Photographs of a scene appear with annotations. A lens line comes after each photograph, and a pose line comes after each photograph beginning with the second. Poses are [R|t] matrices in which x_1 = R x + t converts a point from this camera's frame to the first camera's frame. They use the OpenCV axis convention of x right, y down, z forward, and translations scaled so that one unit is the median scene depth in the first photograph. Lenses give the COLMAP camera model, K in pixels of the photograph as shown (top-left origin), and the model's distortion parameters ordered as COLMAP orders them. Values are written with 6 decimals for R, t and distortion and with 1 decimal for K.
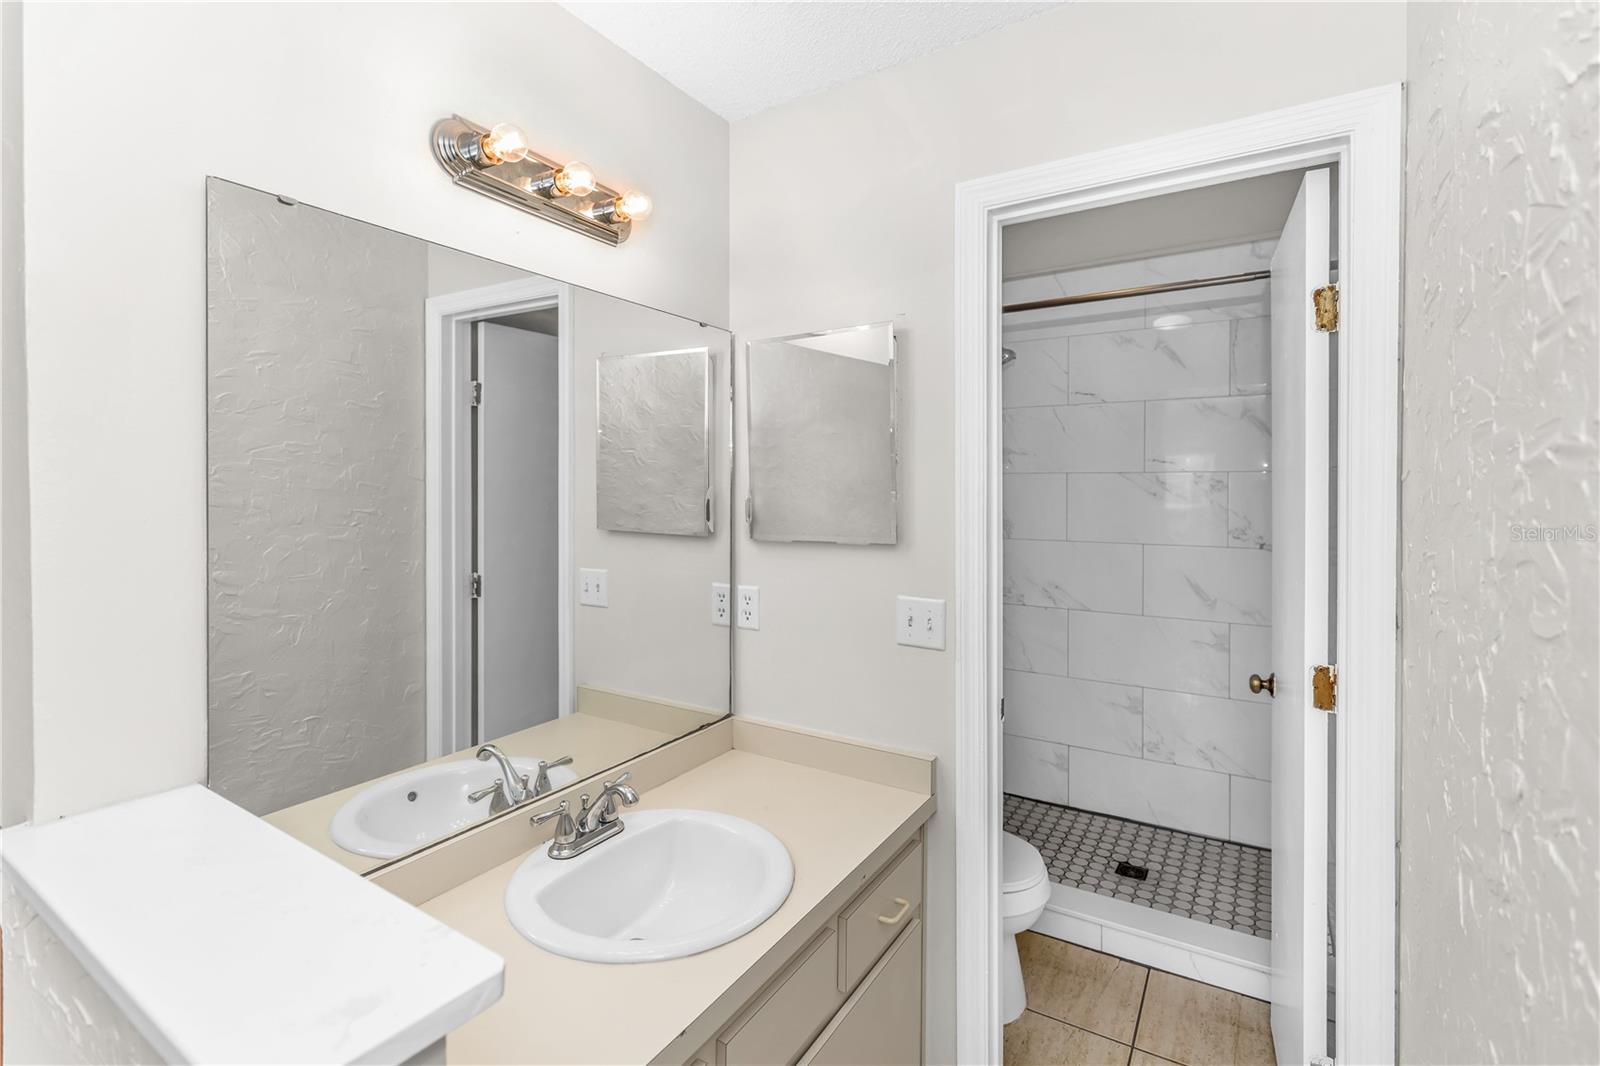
lens RADIAL K [[730.7, 0, 776.8], [0, 730.7, 494.0], [0, 0, 1]] dist [-0.002523, -0.000377]
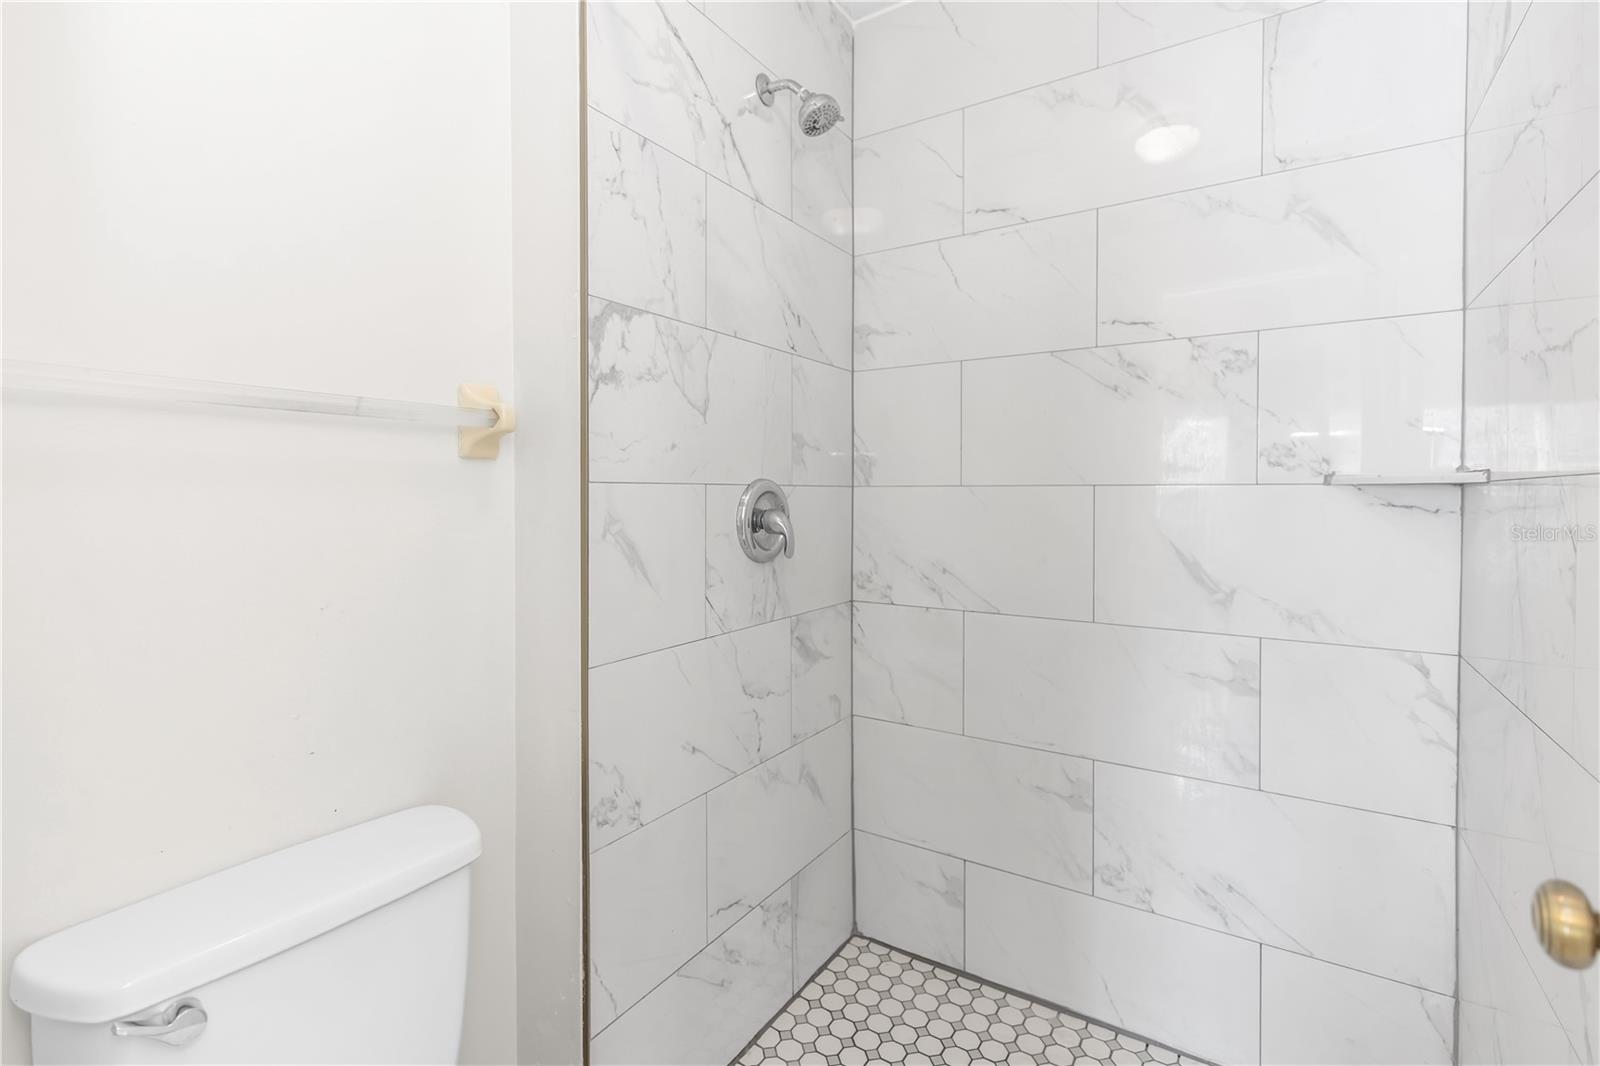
lens RADIAL K [[730.7, 0, 809.4], [0, 730.7, 502.8], [0, 0, 1]] dist [-0.002523, -0.000377]
pose [[0.999963, -0.004511, -0.007377, 0.303938], [0.004580, 0.999945, 0.009432, 0.075591], [0.007334, -0.009465, 0.999928, 0.480620]]
